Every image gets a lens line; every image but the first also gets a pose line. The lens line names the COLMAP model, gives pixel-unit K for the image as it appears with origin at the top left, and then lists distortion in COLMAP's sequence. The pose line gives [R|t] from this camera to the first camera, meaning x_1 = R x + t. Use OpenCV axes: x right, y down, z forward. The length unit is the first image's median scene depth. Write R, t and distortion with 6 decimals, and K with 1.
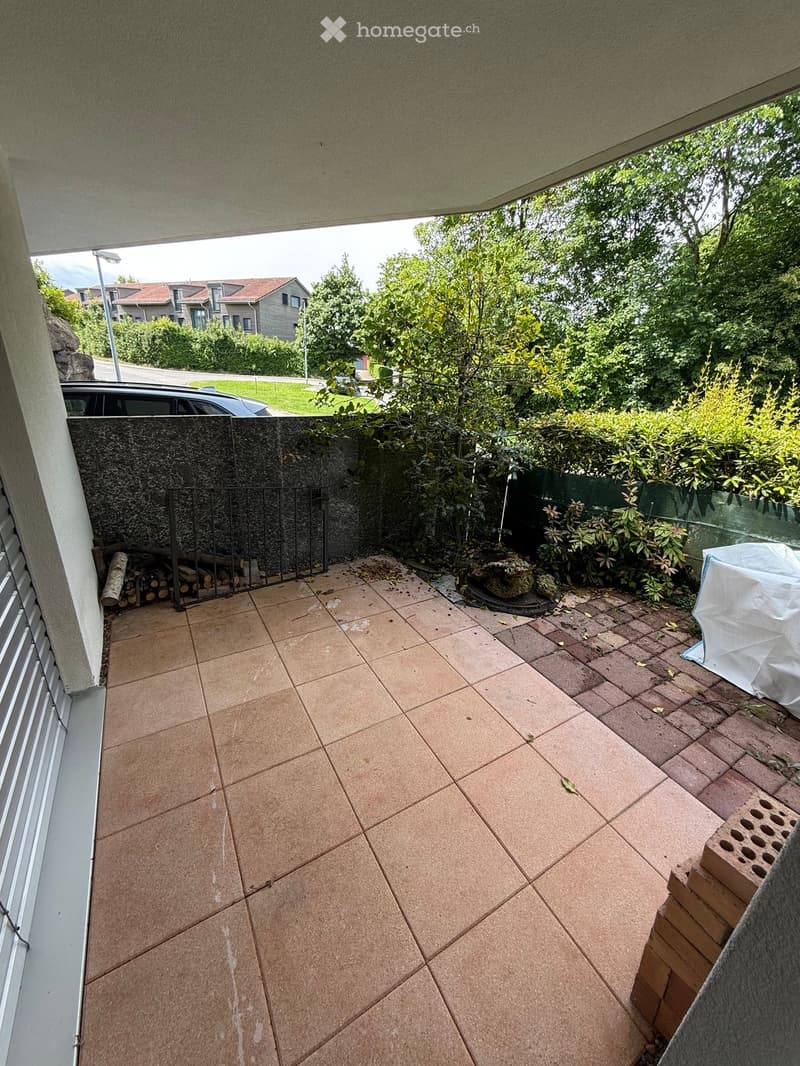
lens RADIAL K [[425.1, 0, 399.3], [0, 425.1, 533.0], [0, 0, 1]] dist [0.001325, 0.000062]
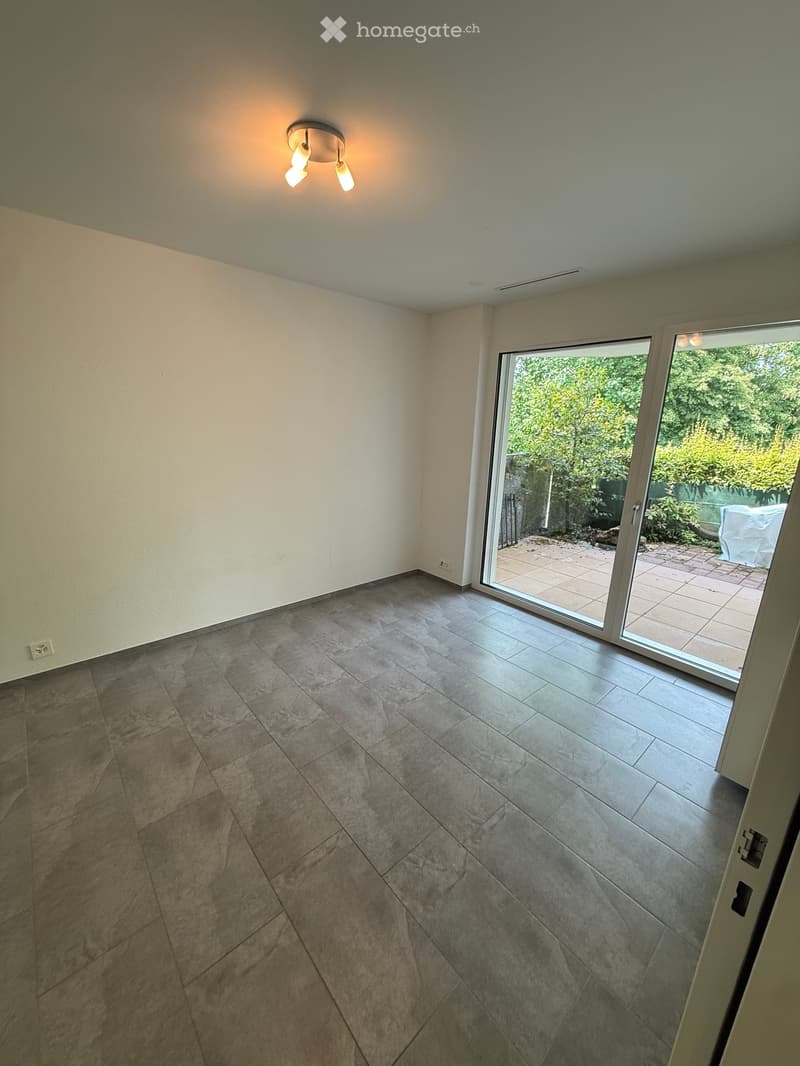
lens RADIAL K [[425.1, 0, 400.6], [0, 425.1, 532.7], [0, 0, 1]] dist [0.001325, 0.000062]
pose [[0.980717, -0.065501, 0.184128, -1.006719], [0.085666, 0.990904, -0.103781, 0.197799], [-0.175655, 0.117553, 0.977408, -0.633979]]
